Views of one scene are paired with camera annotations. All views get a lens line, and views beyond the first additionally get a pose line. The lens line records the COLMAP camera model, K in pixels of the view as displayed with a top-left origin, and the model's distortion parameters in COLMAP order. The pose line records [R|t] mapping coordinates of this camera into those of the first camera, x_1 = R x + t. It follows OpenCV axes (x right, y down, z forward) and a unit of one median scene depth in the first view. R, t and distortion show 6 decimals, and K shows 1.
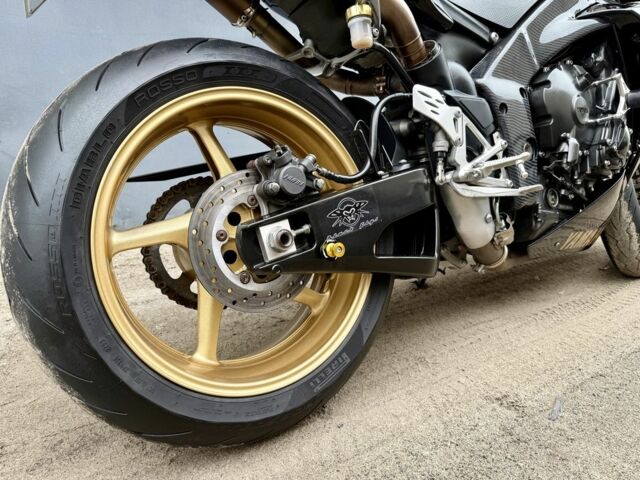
lens RADIAL K [[453.8, 0, 312.2], [0, 453.8, 242.4], [0, 0, 1]] dist [0.054618, -0.098841]
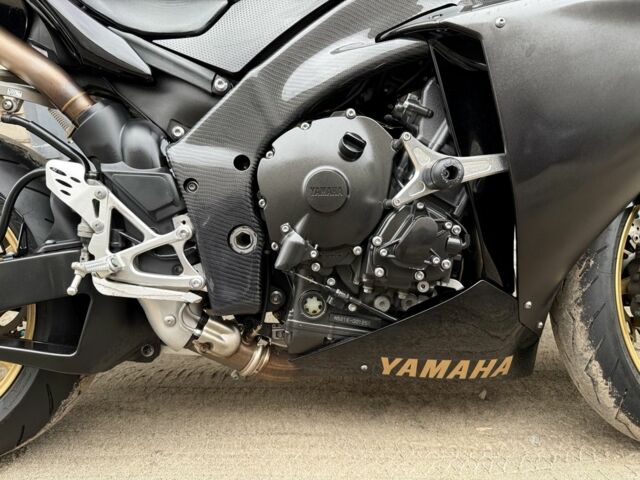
lens RADIAL K [[453.8, 0, 312.2], [0, 453.8, 242.4], [0, 0, 1]] dist [0.054618, -0.098841]
pose [[0.840504, 0.151188, -0.520284, 1.075445], [-0.126914, 0.988500, 0.082219, -0.310157], [0.526731, -0.003074, 0.850026, 0.495140]]
